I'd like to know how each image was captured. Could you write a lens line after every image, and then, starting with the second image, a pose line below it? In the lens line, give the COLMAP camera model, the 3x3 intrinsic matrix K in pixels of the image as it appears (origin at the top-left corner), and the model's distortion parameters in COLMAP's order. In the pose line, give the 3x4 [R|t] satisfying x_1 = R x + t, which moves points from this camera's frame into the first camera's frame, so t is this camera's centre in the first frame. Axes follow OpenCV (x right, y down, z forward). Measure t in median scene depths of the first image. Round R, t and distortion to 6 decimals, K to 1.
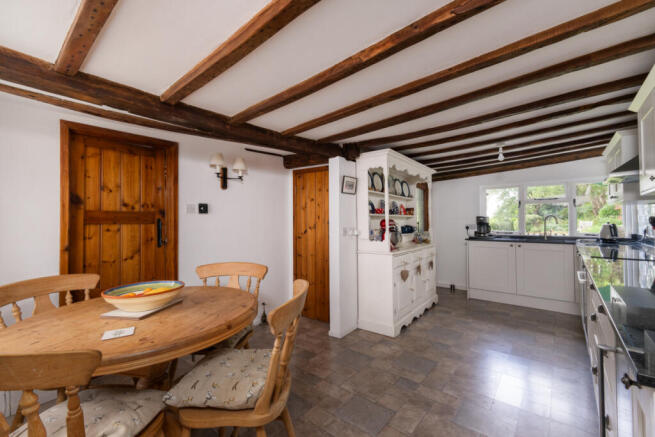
lens RADIAL K [[273.4, 0, 327.5], [0, 273.4, 218.5], [0, 0, 1]] dist [-0.000386, 0.000009]
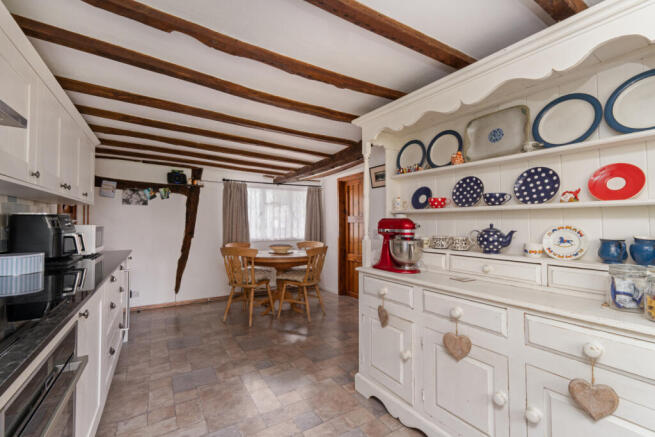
lens RADIAL K [[293.2, 0, 324.2], [0, 293.2, 210.0], [0, 0, 1]] dist [0.002497, 0.000316]
pose [[-0.312075, -0.020600, -0.949834, 0.880959], [-0.001888, 0.999776, -0.021063, -0.005677], [0.950056, -0.004780, -0.312044, 1.033266]]
